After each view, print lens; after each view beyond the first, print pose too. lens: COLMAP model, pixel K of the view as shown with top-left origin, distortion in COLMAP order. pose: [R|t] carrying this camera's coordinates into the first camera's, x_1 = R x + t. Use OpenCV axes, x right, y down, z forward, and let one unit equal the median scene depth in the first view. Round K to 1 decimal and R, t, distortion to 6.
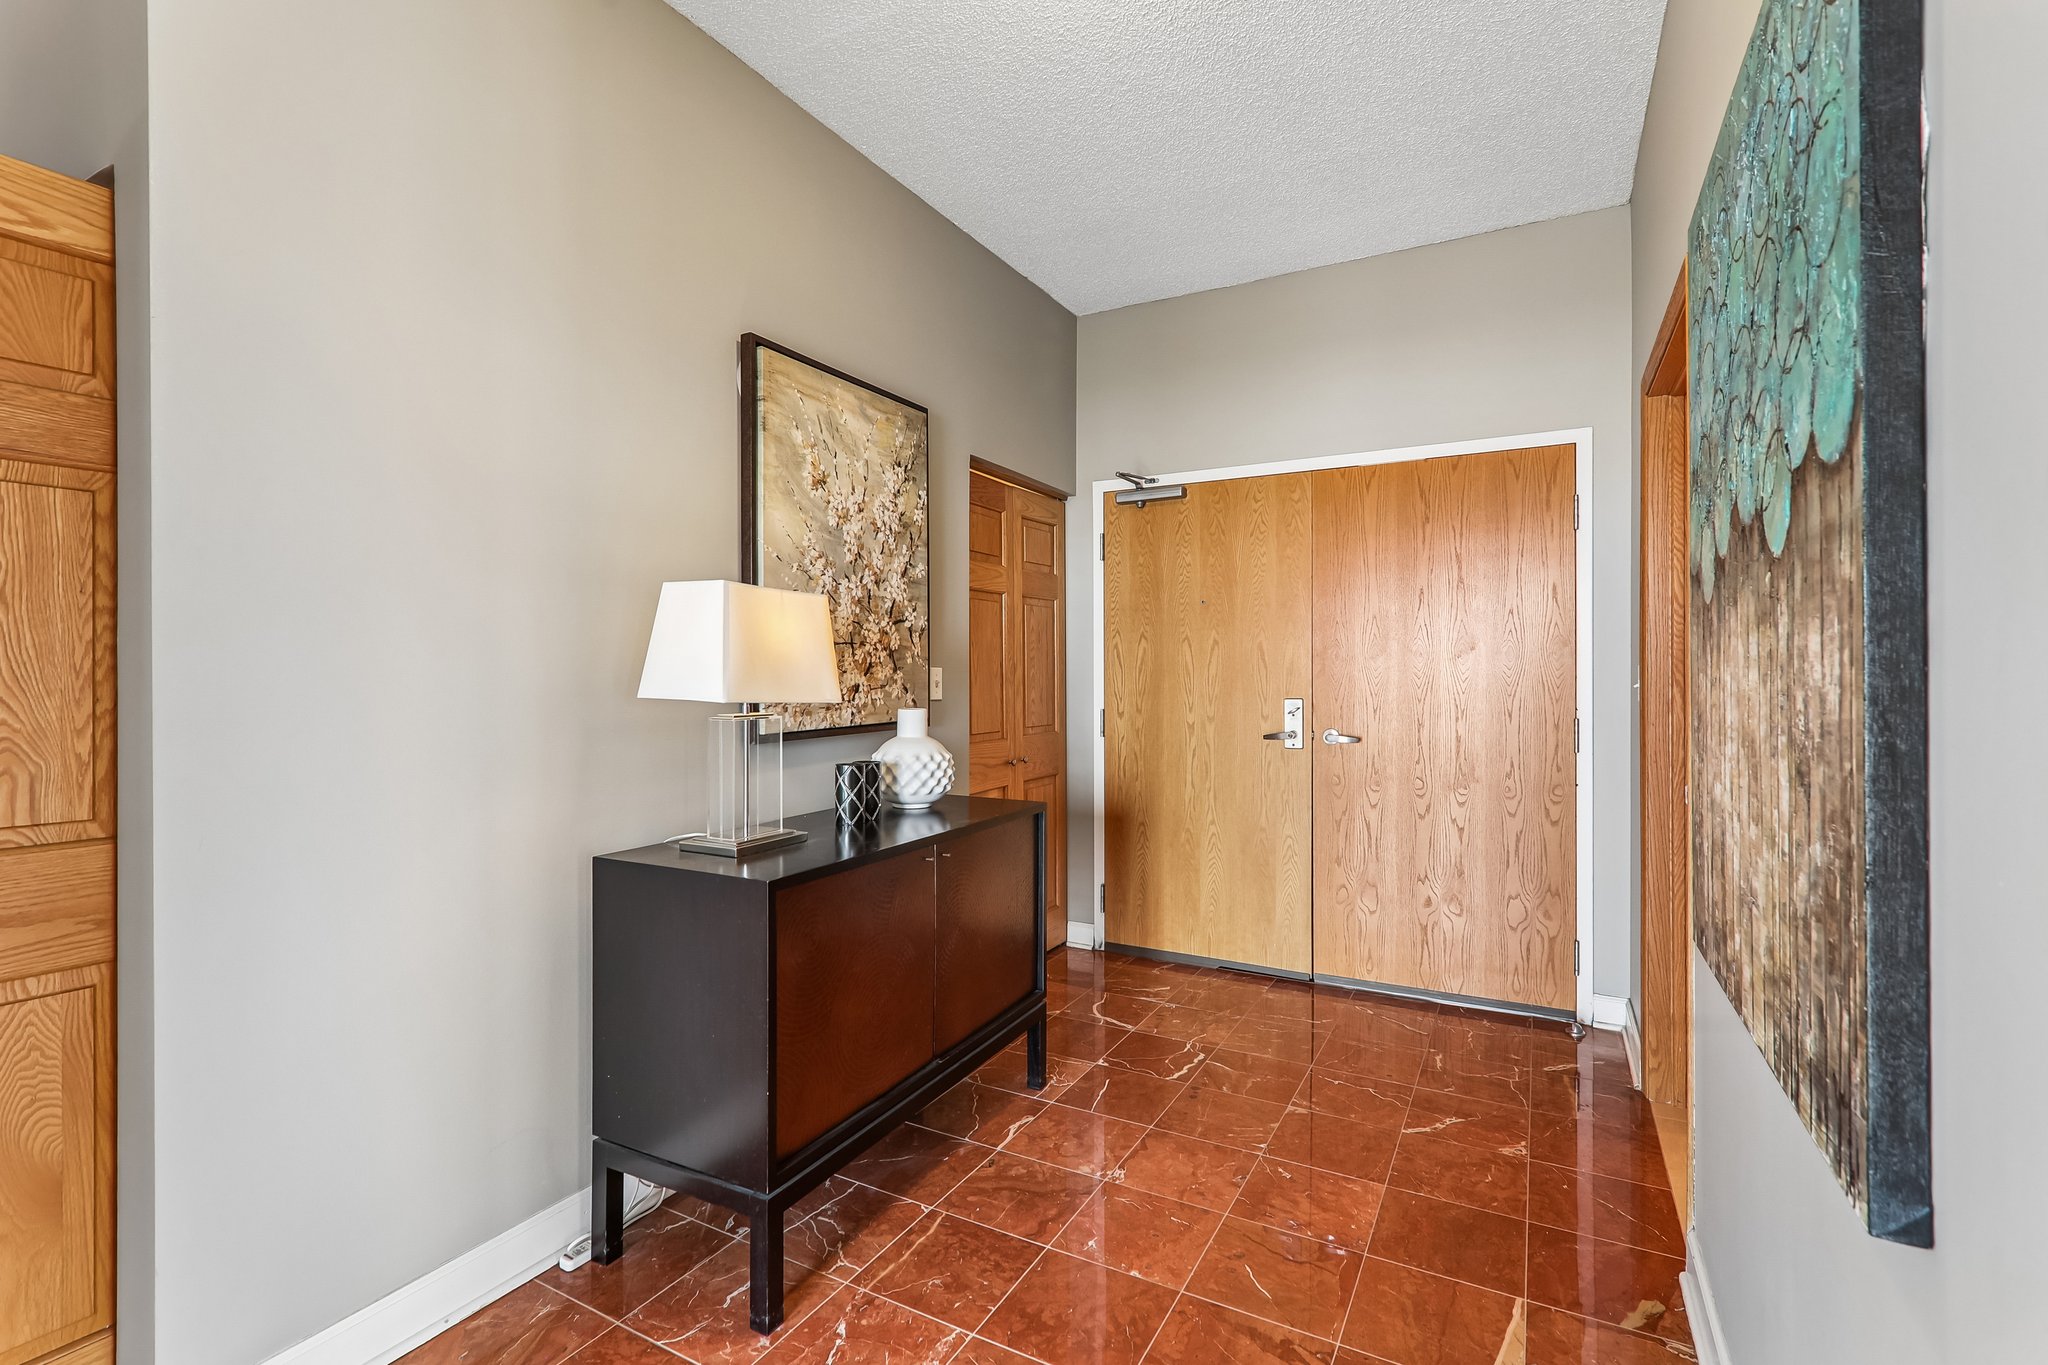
lens RADIAL K [[936.9, 0, 1029.6], [0, 936.9, 673.8], [0, 0, 1]] dist [0.001851, 0.000184]
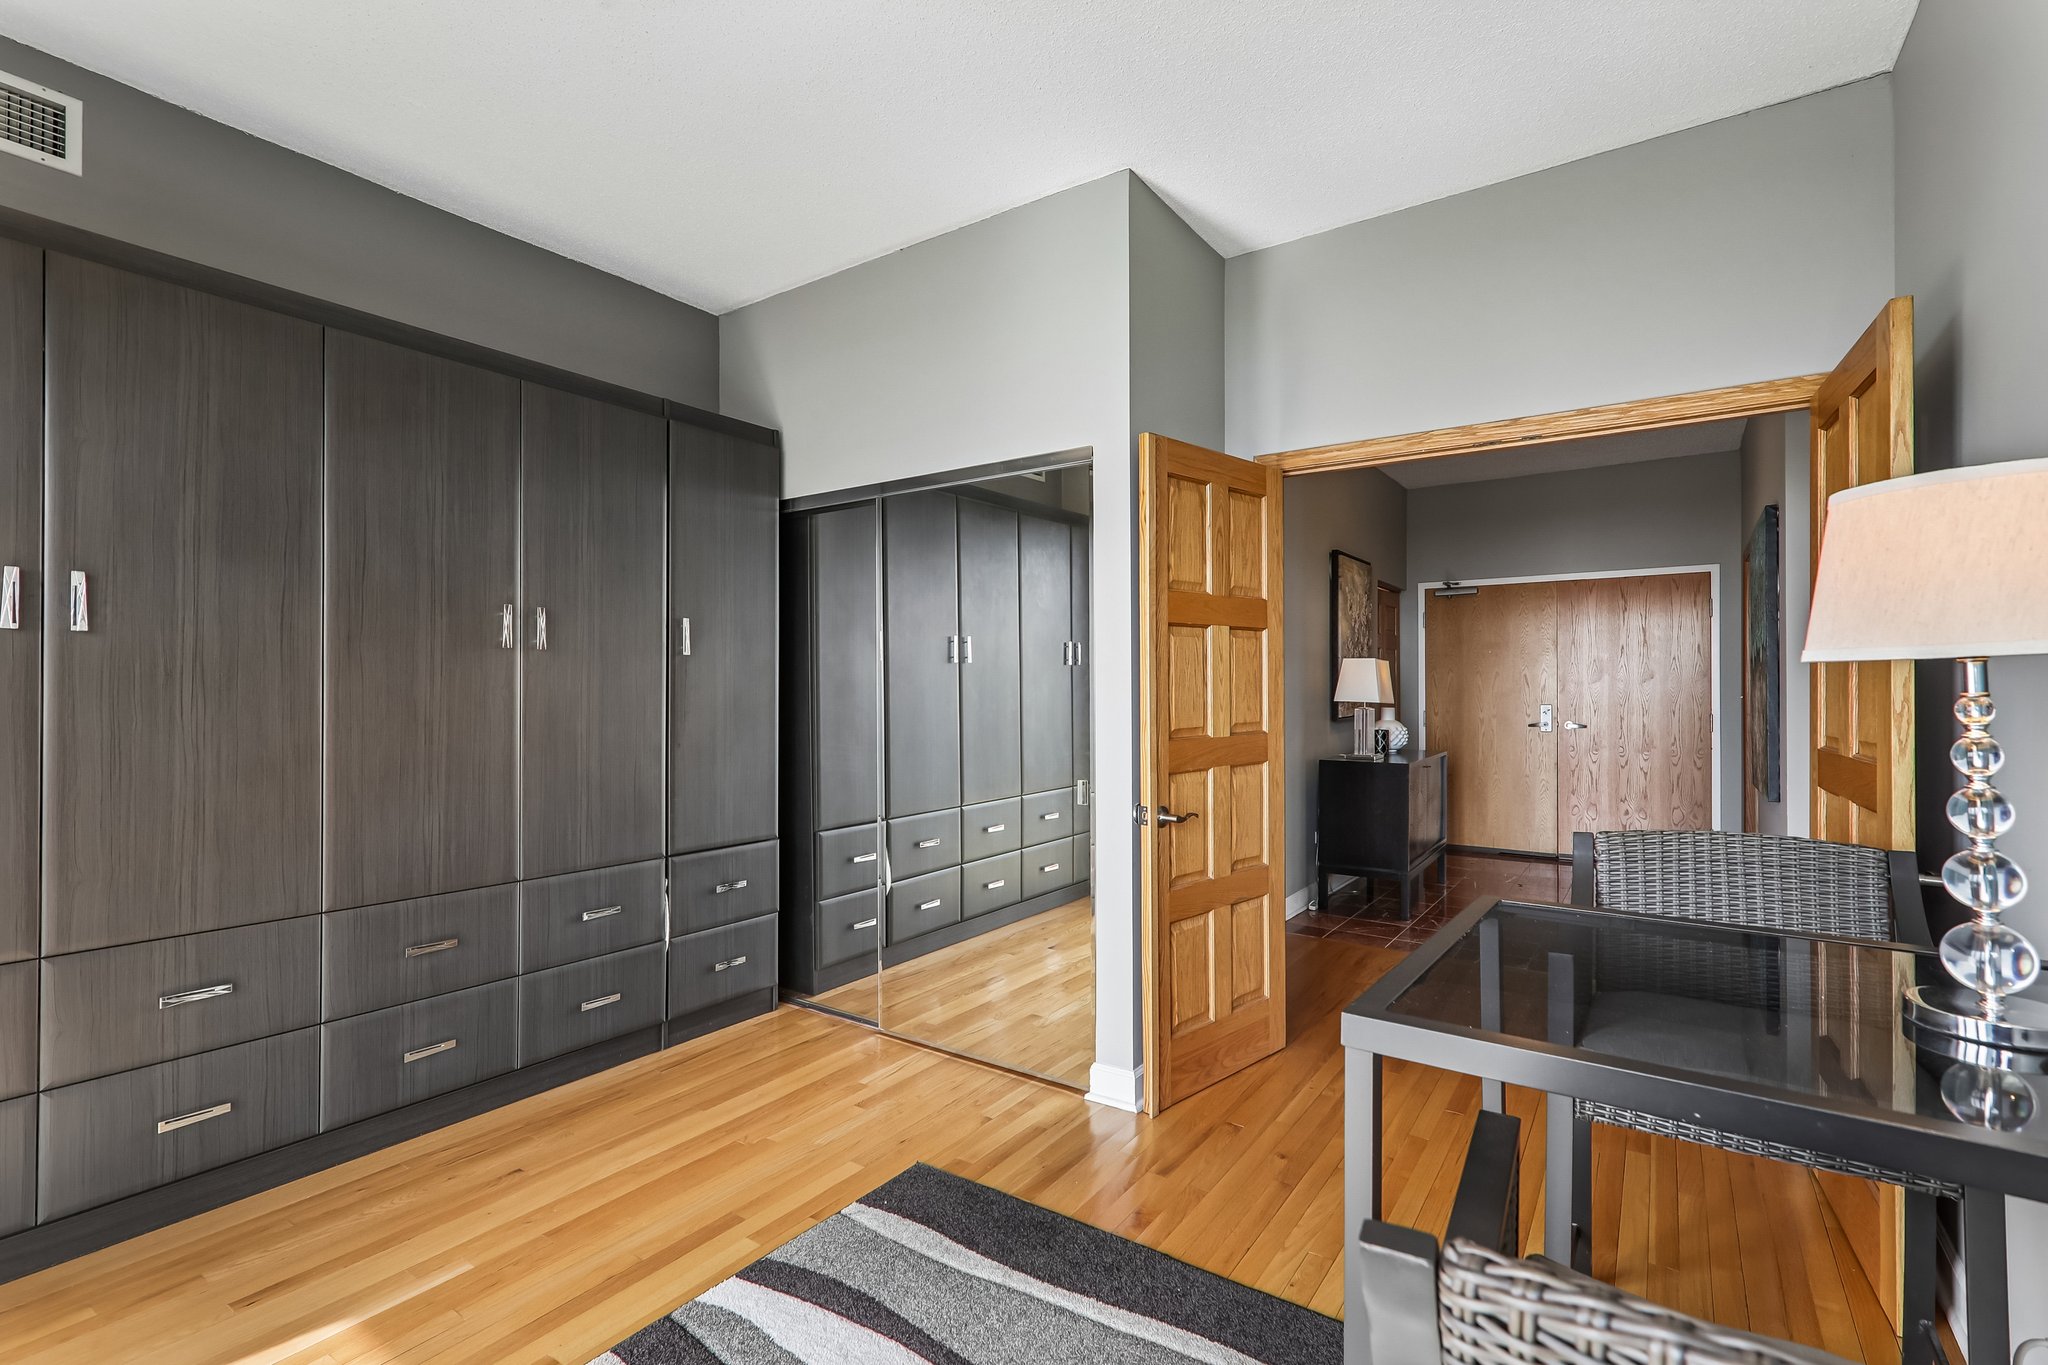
lens RADIAL K [[936.9, 0, 1016.3], [0, 936.9, 689.0], [0, 0, 1]] dist [0.001851, 0.000184]
pose [[0.993322, -0.002370, -0.115355, -0.571261], [0.002295, 0.999997, -0.000780, -0.005431], [0.115356, 0.000510, 0.993324, -1.006027]]
